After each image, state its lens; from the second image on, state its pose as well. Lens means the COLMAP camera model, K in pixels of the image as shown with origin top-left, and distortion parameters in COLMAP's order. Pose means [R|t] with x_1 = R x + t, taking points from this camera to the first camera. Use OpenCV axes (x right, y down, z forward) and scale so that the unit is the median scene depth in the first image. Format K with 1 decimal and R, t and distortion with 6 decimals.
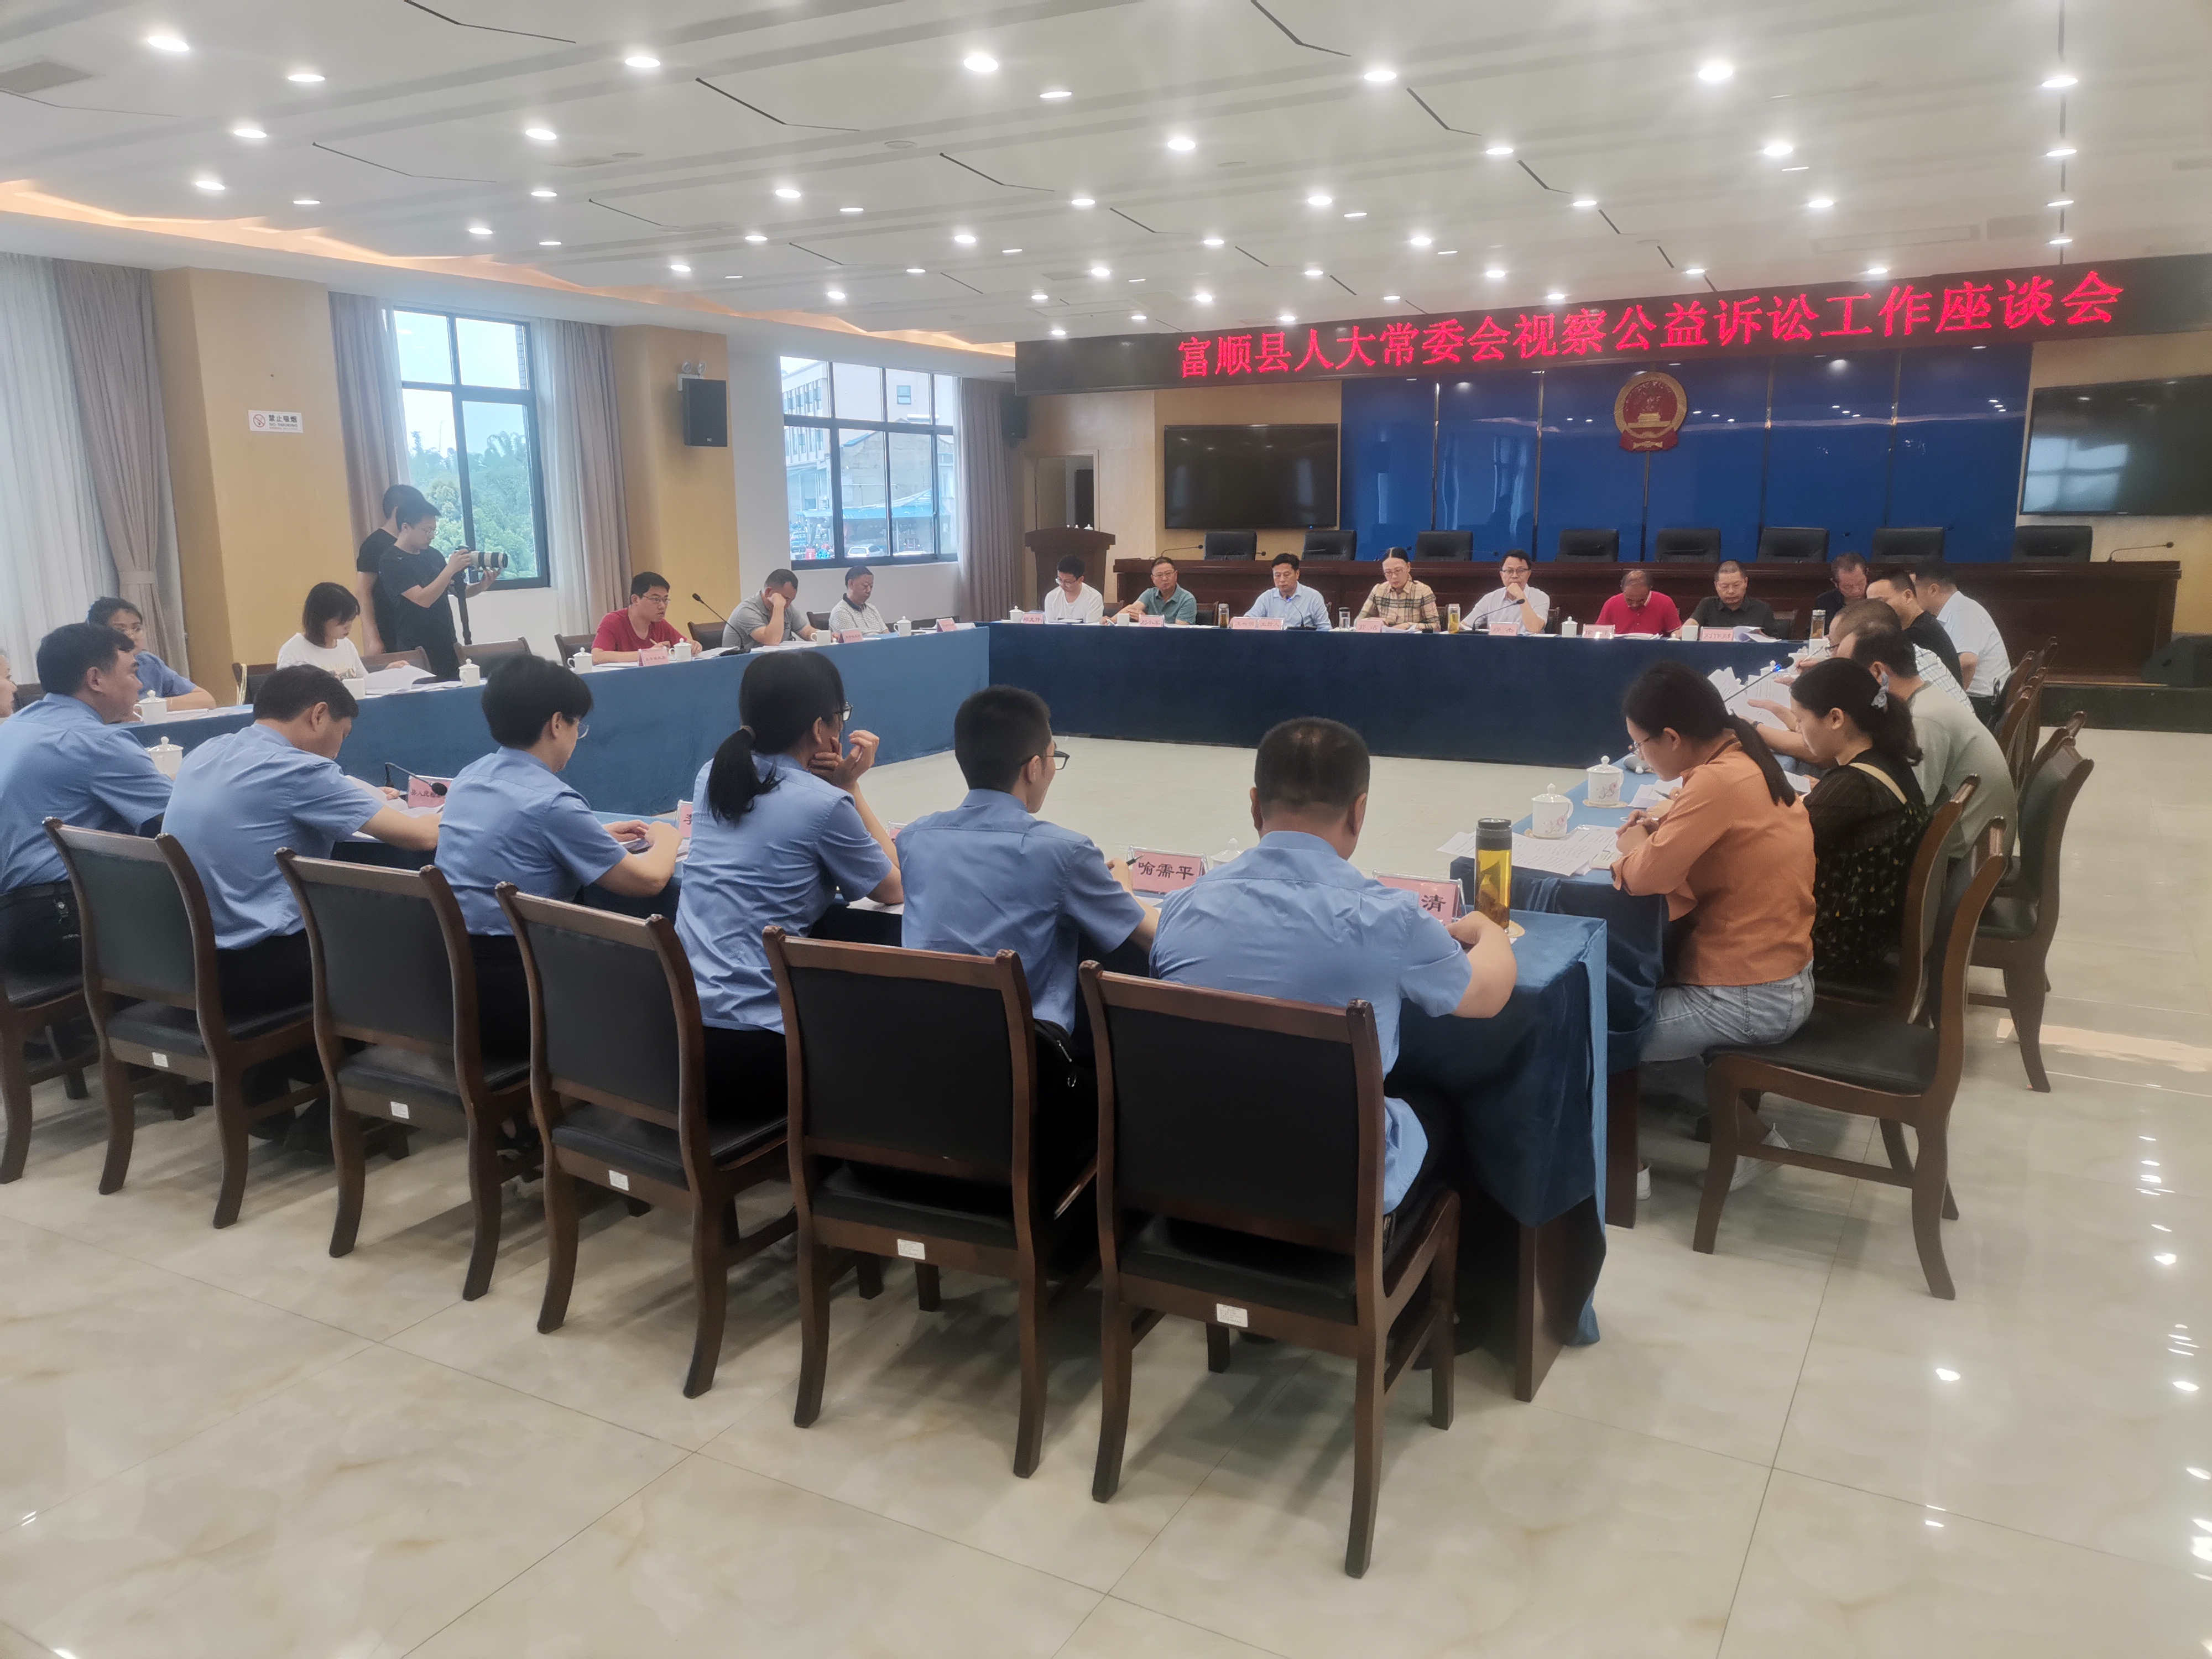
lens RADIAL K [[1632.7, 0, 1087.6], [0, 1632.7, 826.7], [0, 0, 1]] dist [0.018951, -0.029418]
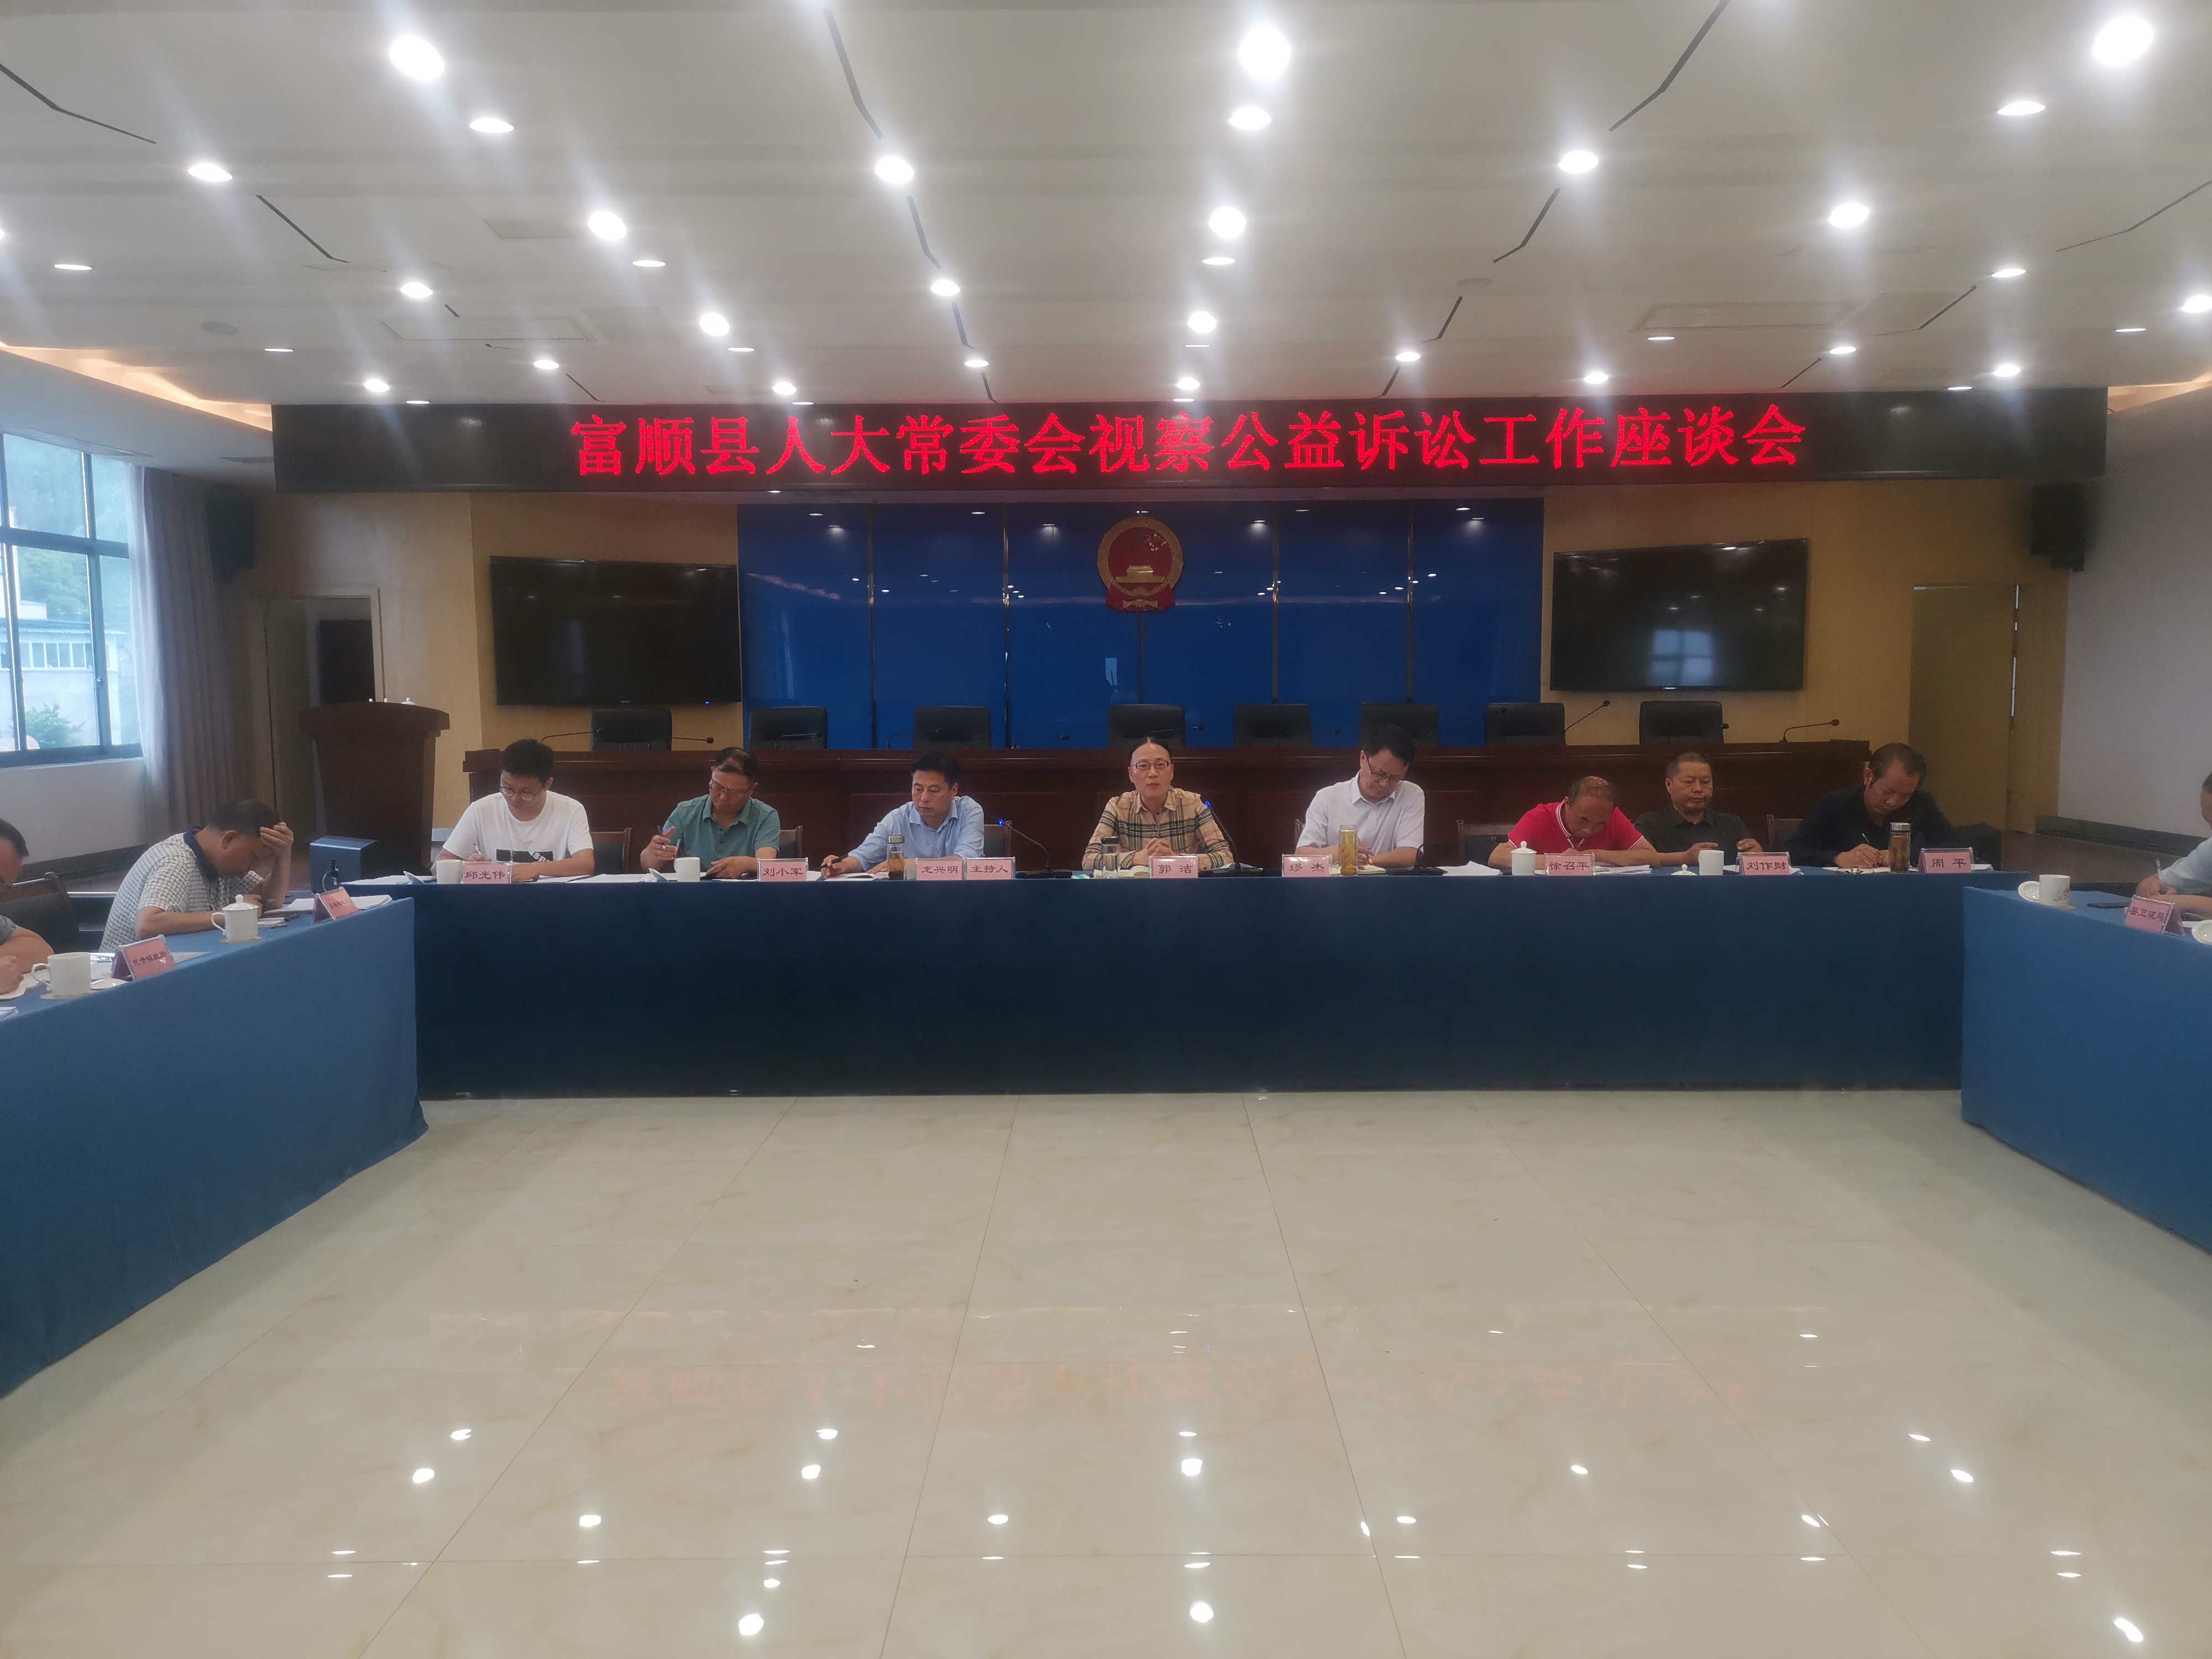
lens RADIAL K [[1632.7, 0, 1102.3], [0, 1632.7, 845.5], [0, 0, 1]] dist [0.018951, -0.029418]
pose [[0.866602, -0.043982, 0.497057, -0.106651], [0.090632, 0.993413, -0.070111, -0.074941], [-0.490700, 0.105808, 0.864881, 0.409577]]
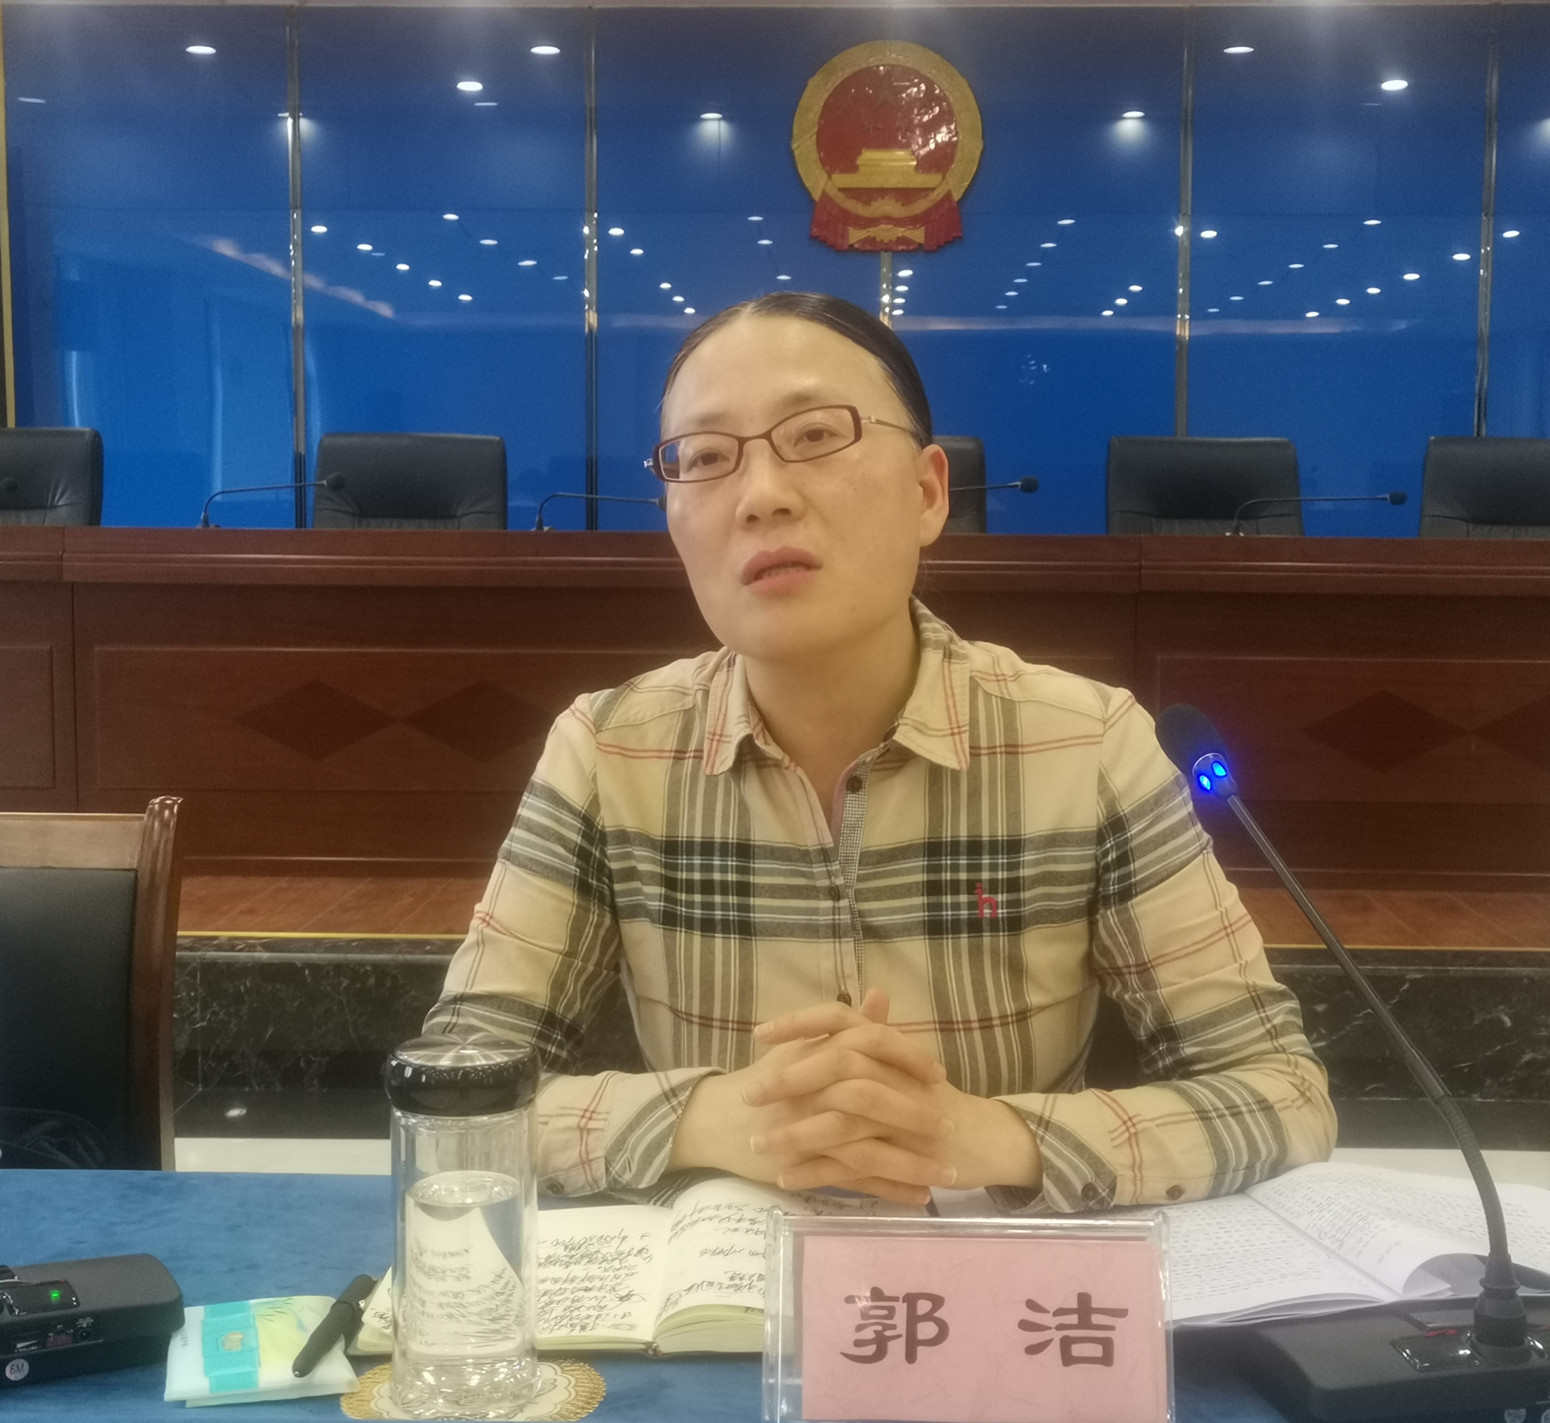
lens RADIAL K [[2226.8, 0, 772.8], [0, 2226.8, 711.9], [0, 0, 1]] dist [0.001057, 0.000000]
pose [[0.884694, -0.028750, 0.465285, 0.104938], [0.071934, 0.994561, -0.075322, -0.114907], [-0.460588, 0.100107, 0.881951, 0.741155]]
